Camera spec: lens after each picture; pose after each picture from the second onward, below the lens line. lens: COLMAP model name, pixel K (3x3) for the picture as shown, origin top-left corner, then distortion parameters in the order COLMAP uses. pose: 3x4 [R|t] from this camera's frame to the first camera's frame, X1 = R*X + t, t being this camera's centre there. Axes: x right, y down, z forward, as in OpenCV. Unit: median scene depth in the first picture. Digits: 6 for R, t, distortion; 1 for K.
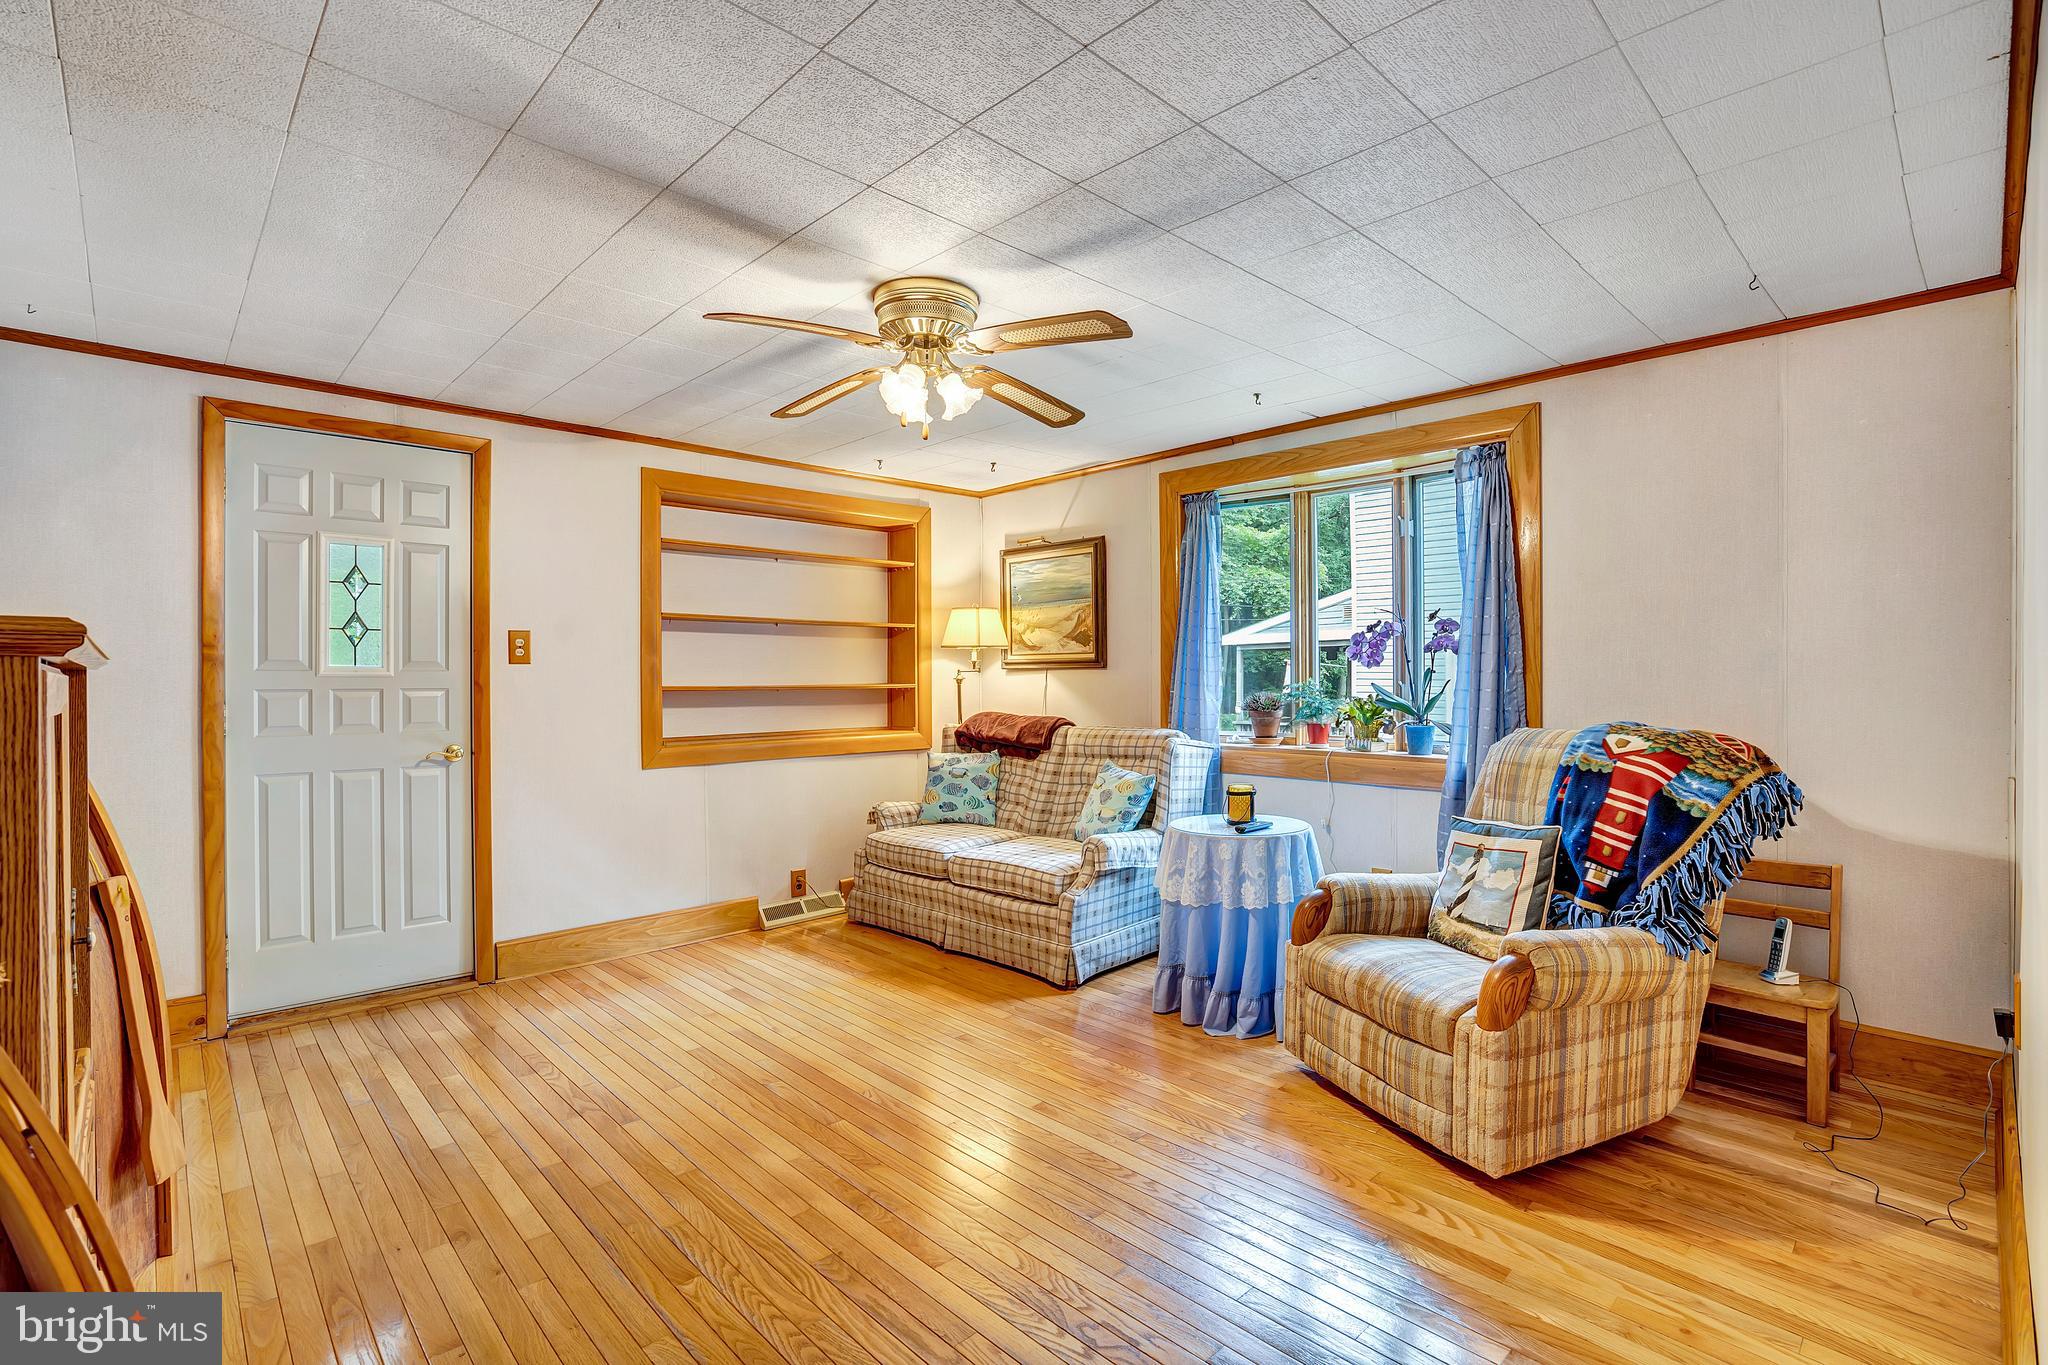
lens RADIAL K [[984.2, 0, 1024.0], [0, 984.2, 682.5], [0, 0, 1]] dist [-0.027969, 0.000296]
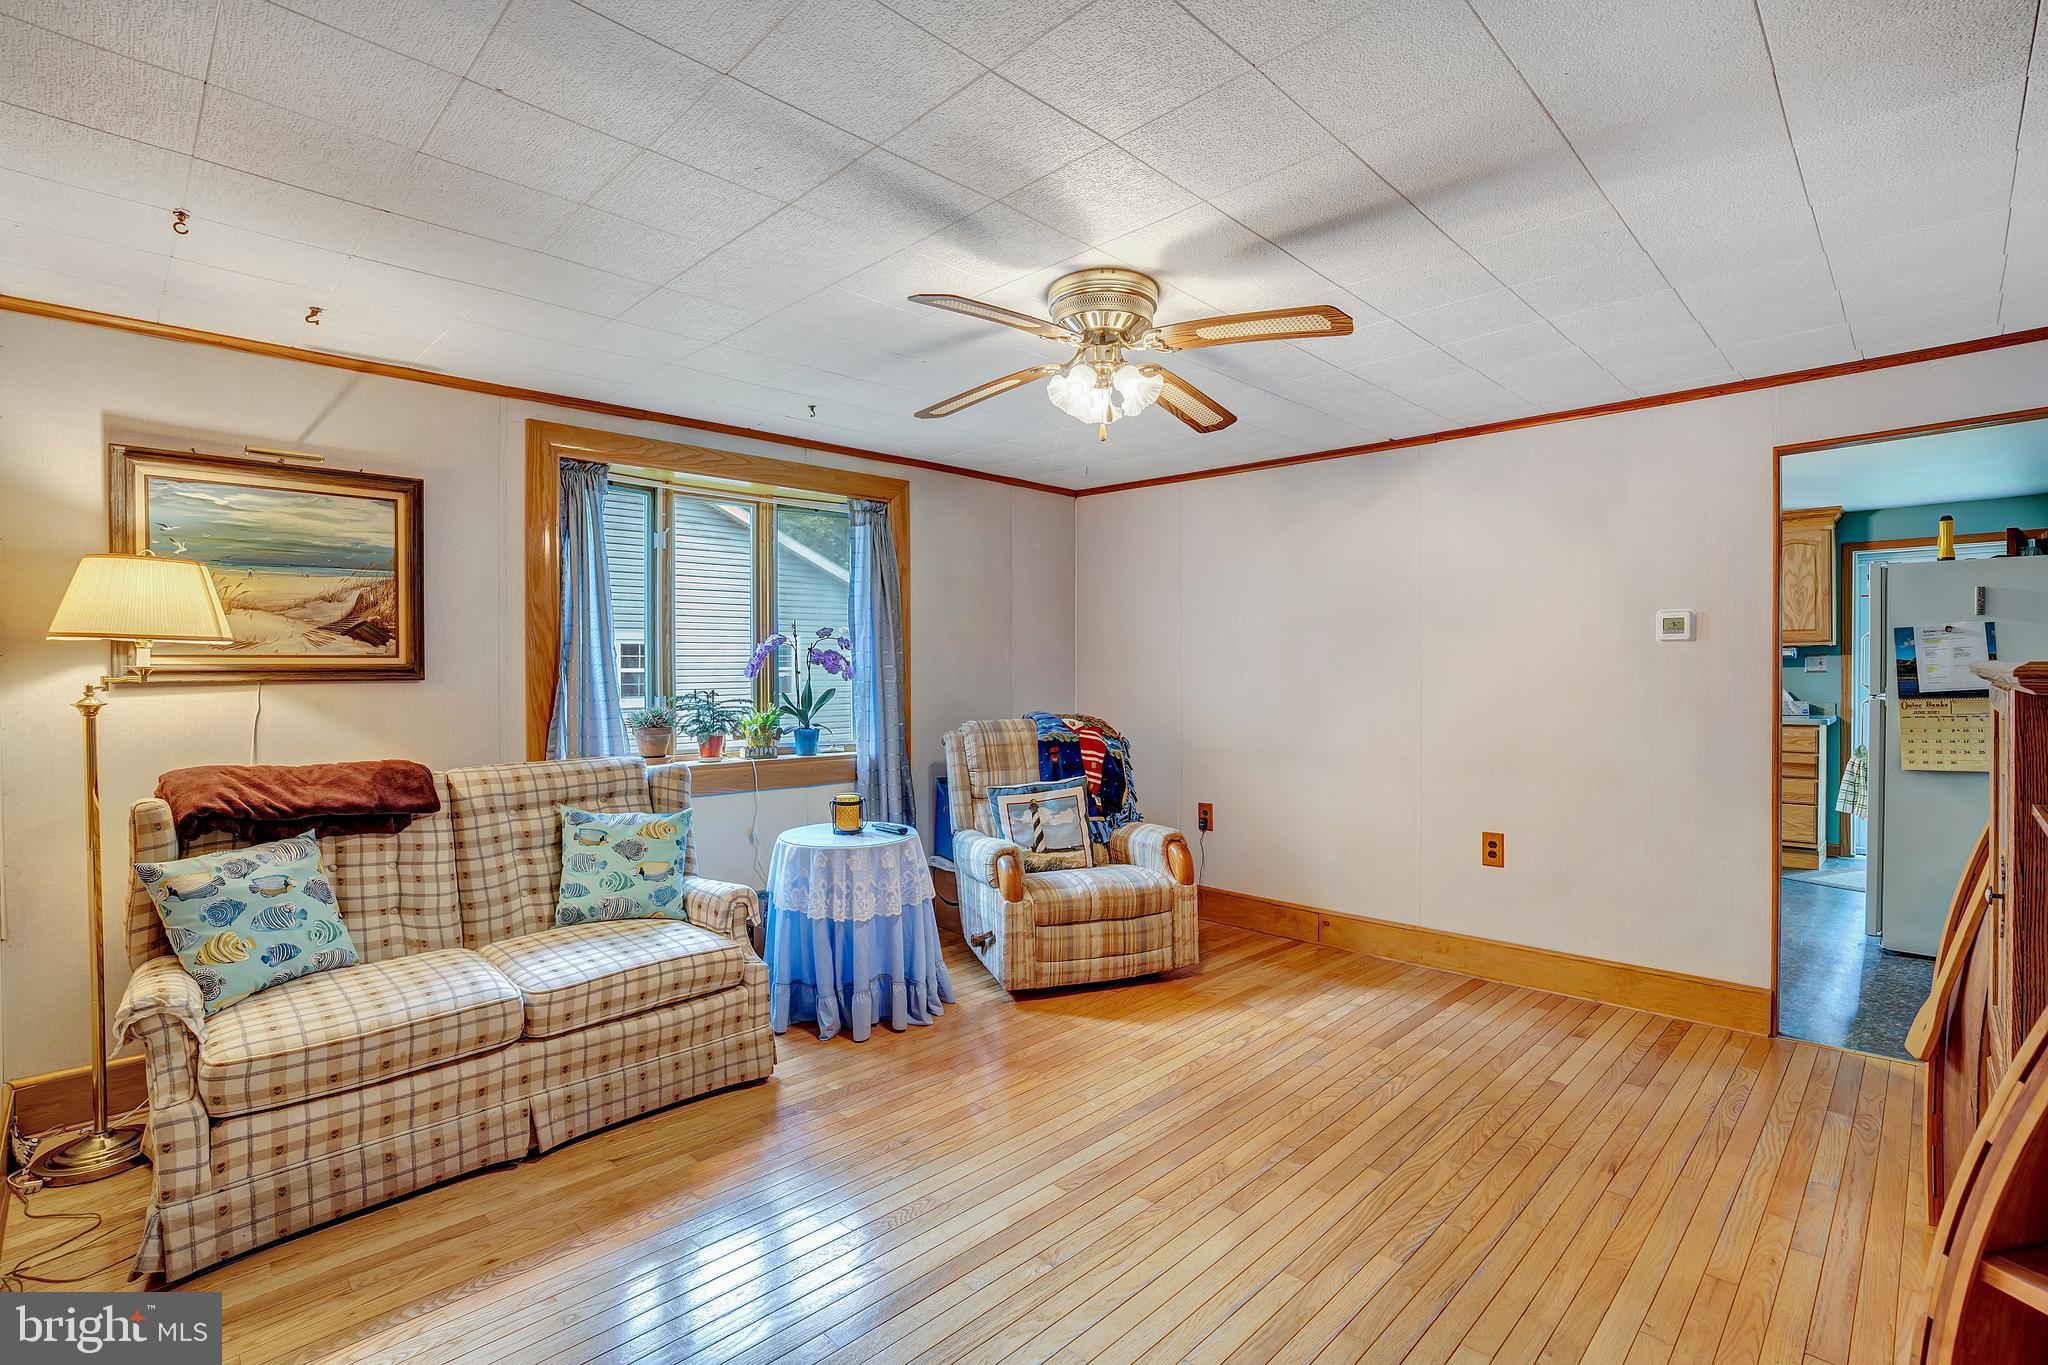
lens RADIAL K [[955.3, 0, 1024.0], [0, 955.3, 682.5], [0, 0, 1]] dist [-0.000205, 0.000123]
pose [[-0.010547, -0.010863, 0.999885, -0.651966], [0.012867, 0.999857, 0.010999, -0.017297], [-0.999862, 0.012981, -0.010406, 0.697655]]
